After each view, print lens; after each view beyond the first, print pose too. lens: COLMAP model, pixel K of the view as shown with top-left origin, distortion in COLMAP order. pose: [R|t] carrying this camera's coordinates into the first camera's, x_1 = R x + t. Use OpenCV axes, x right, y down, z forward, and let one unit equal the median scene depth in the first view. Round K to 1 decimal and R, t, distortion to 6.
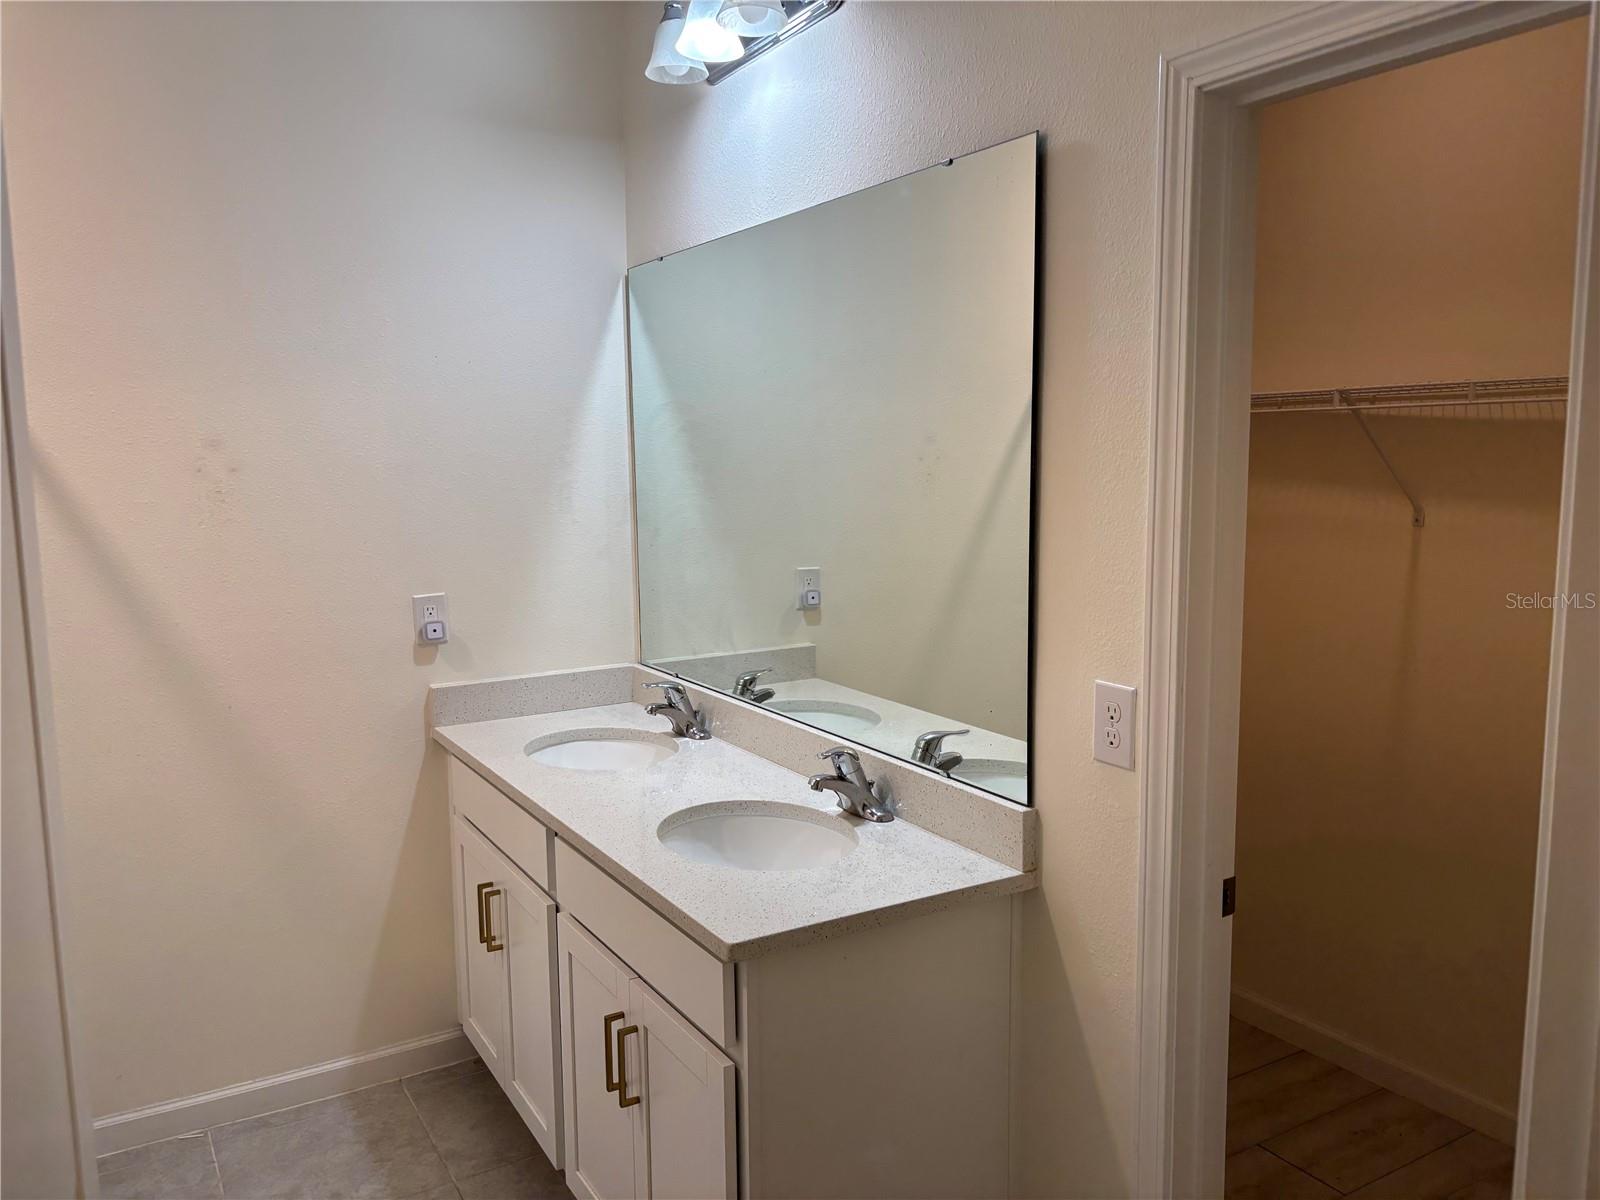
lens RADIAL K [[1211.2, 0, 792.2], [0, 1211.2, 595.7], [0, 0, 1]] dist [0.053068, -0.063012]
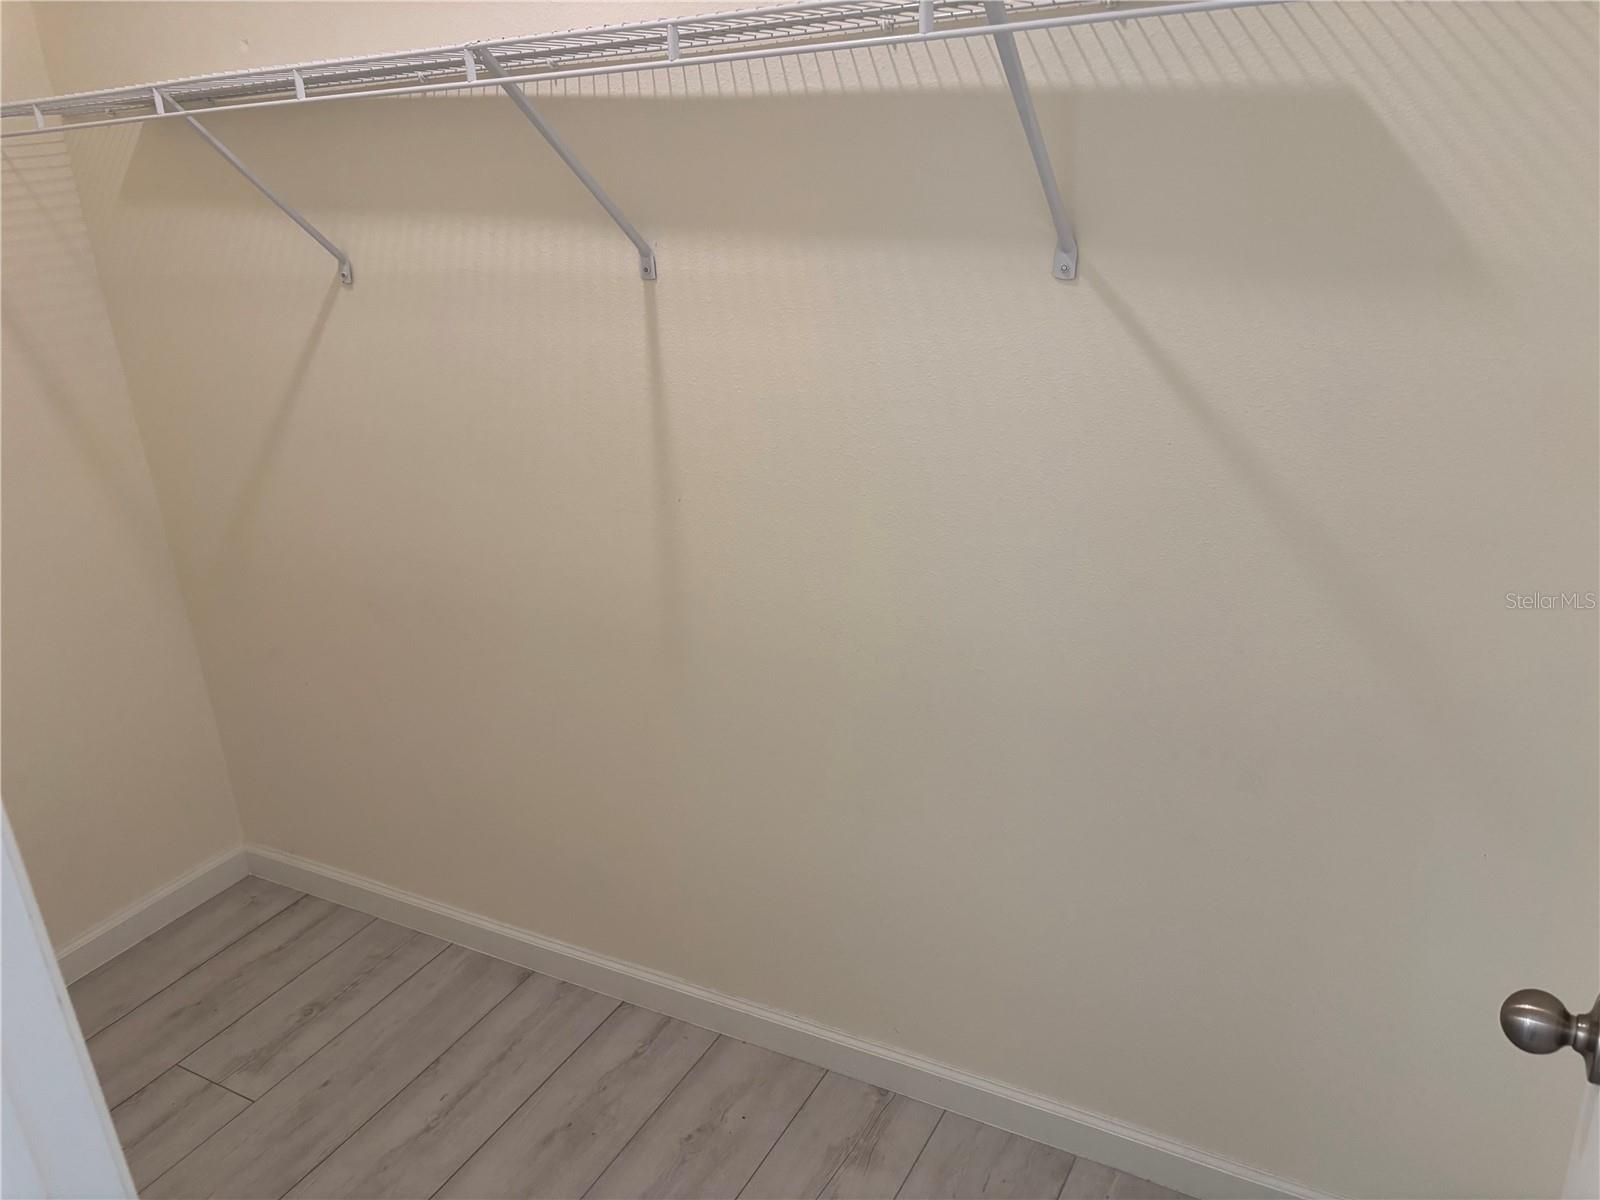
lens RADIAL K [[1211.2, 0, 833.1], [0, 1211.2, 578.2], [0, 0, 1]] dist [0.053068, -0.063012]
pose [[0.852427, -0.215248, 0.476484, 0.267879], [0.113325, 0.965725, 0.233521, -0.045642], [-0.510418, -0.145062, 0.847603, 0.402582]]
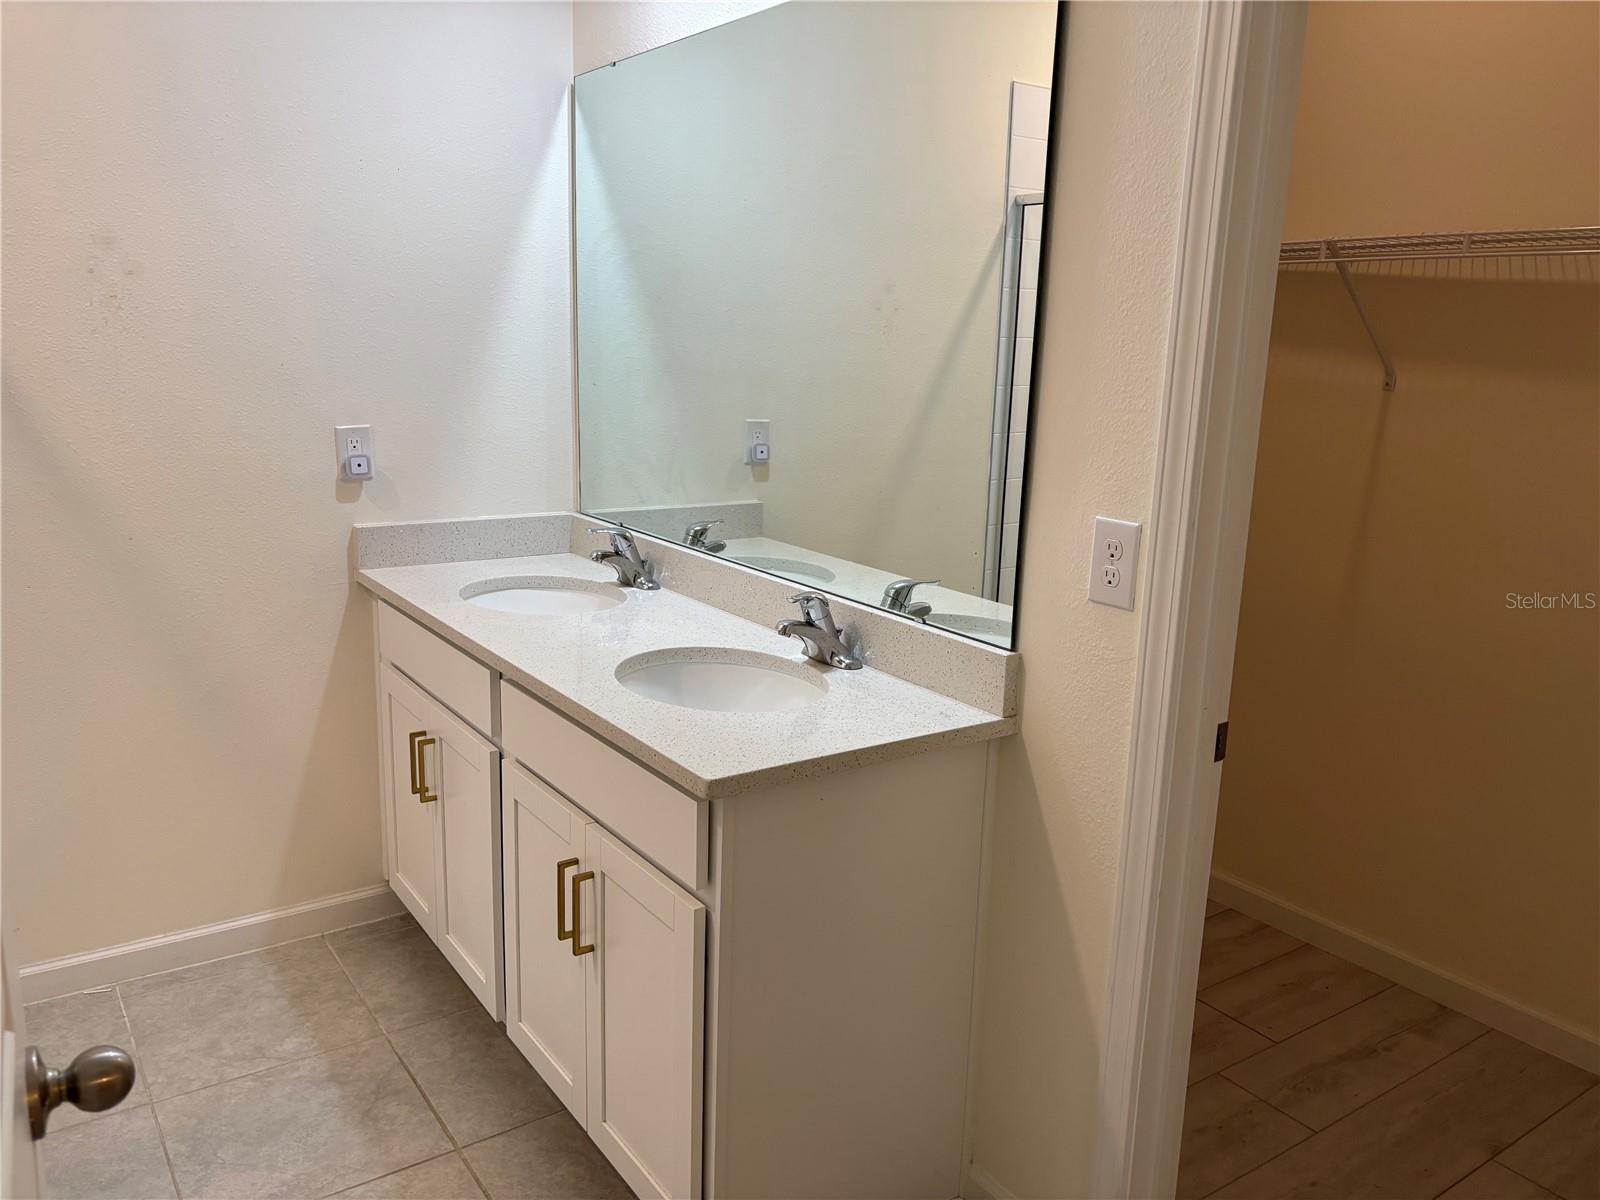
lens RADIAL K [[1211.2, 0, 805.6], [0, 1211.2, 594.5], [0, 0, 1]] dist [0.053068, -0.063012]
pose [[0.995926, 0.025711, 0.086427, -0.038027], [-0.033538, 0.995344, 0.090363, 0.035344], [-0.083702, -0.092893, 0.992152, 0.050347]]
